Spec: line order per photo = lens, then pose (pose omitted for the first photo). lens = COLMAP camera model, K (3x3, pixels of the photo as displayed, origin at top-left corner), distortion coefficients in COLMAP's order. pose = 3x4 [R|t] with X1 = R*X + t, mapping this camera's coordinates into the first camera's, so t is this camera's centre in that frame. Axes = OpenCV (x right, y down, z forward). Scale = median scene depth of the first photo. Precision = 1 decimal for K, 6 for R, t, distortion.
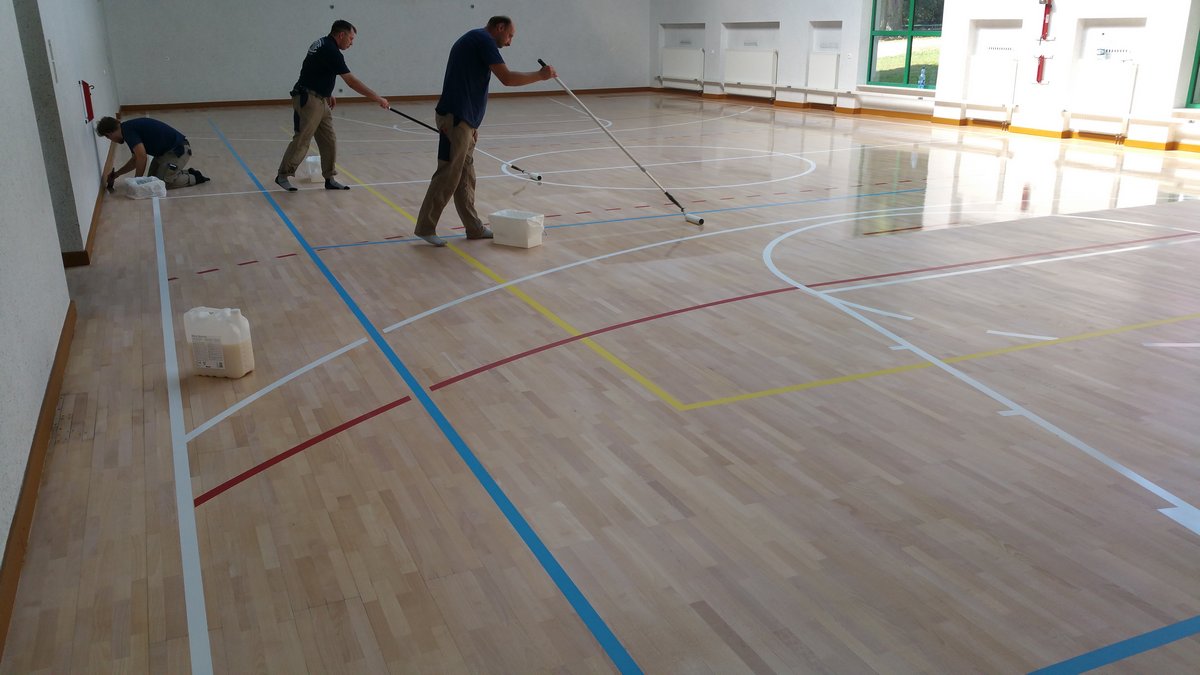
lens RADIAL K [[963.3, 0, 600.0], [0, 963.3, 337.5], [0, 0, 1]] dist [0.165314, -0.340874]
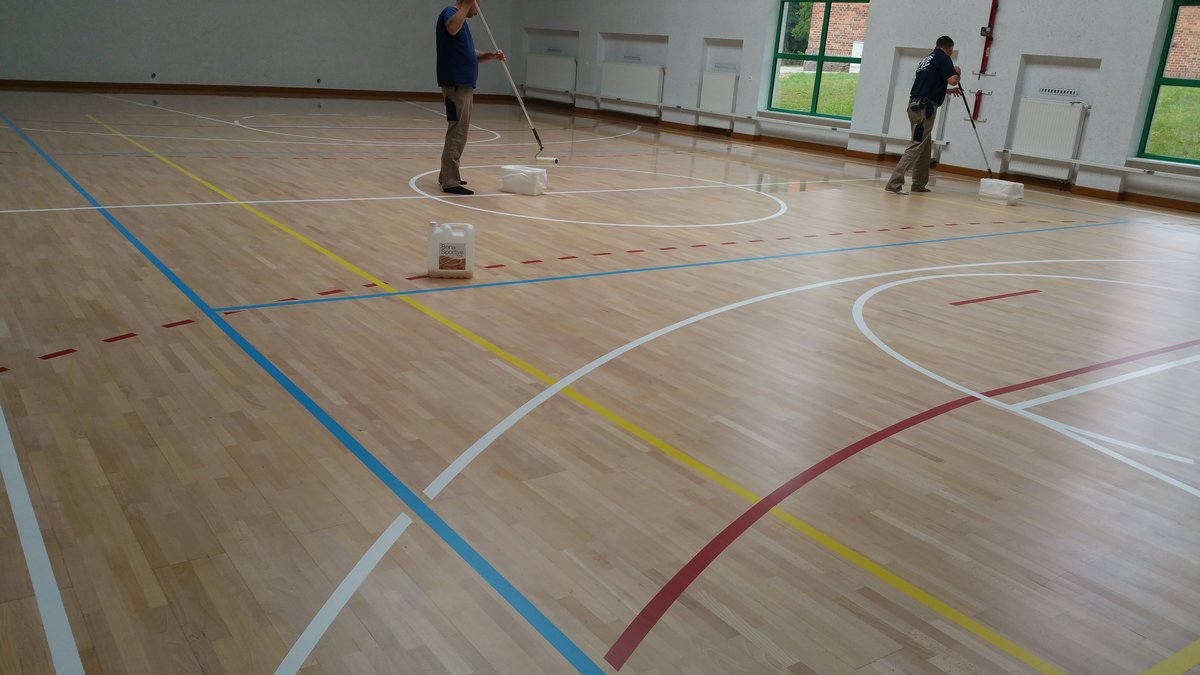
lens RADIAL K [[959.8, 0, 592.0], [0, 959.8, 345.1], [0, 0, 1]] dist [0.163820, -0.343362]
pose [[0.979854, 0.015247, 0.199131, -0.081726], [-0.014856, 0.999884, -0.003461, -0.032109], [-0.199161, 0.000433, 0.979967, 0.140496]]
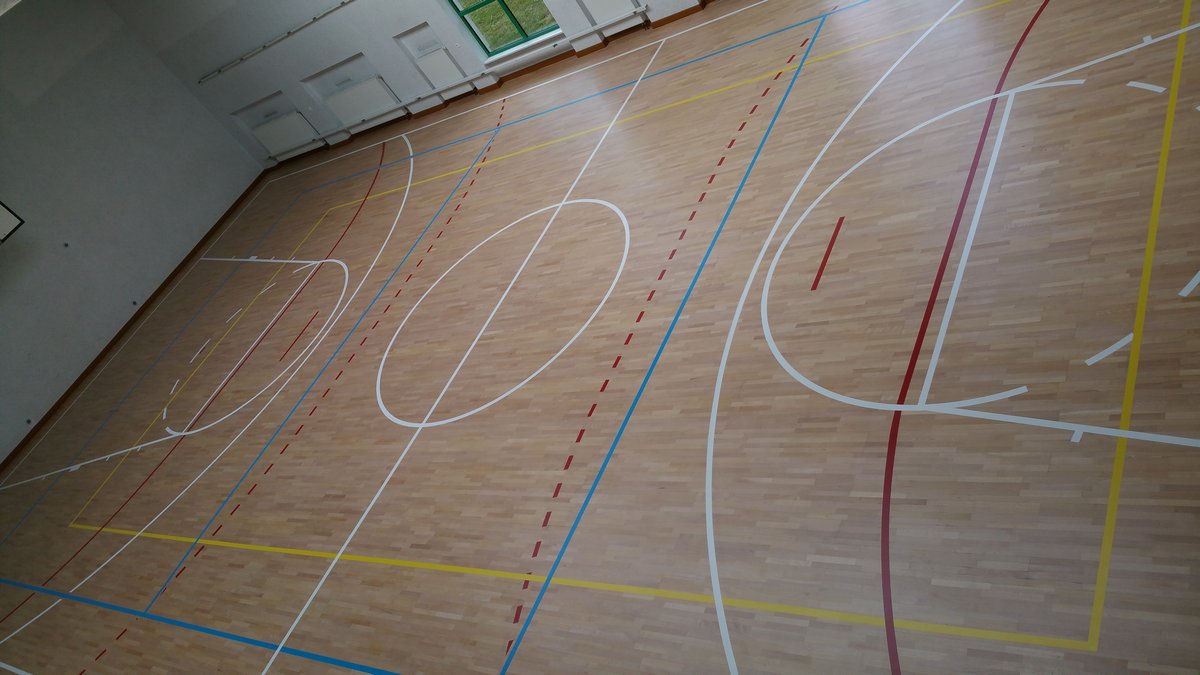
lens RADIAL K [[963.3, 0, 600.0], [0, 963.3, 337.5], [0, 0, 1]] dist [0.165314, -0.340874]
pose [[0.676461, -0.701150, 0.225363, -0.088743], [0.661584, 0.712968, 0.232343, -0.236148], [-0.323585, -0.008075, 0.946165, 0.013623]]
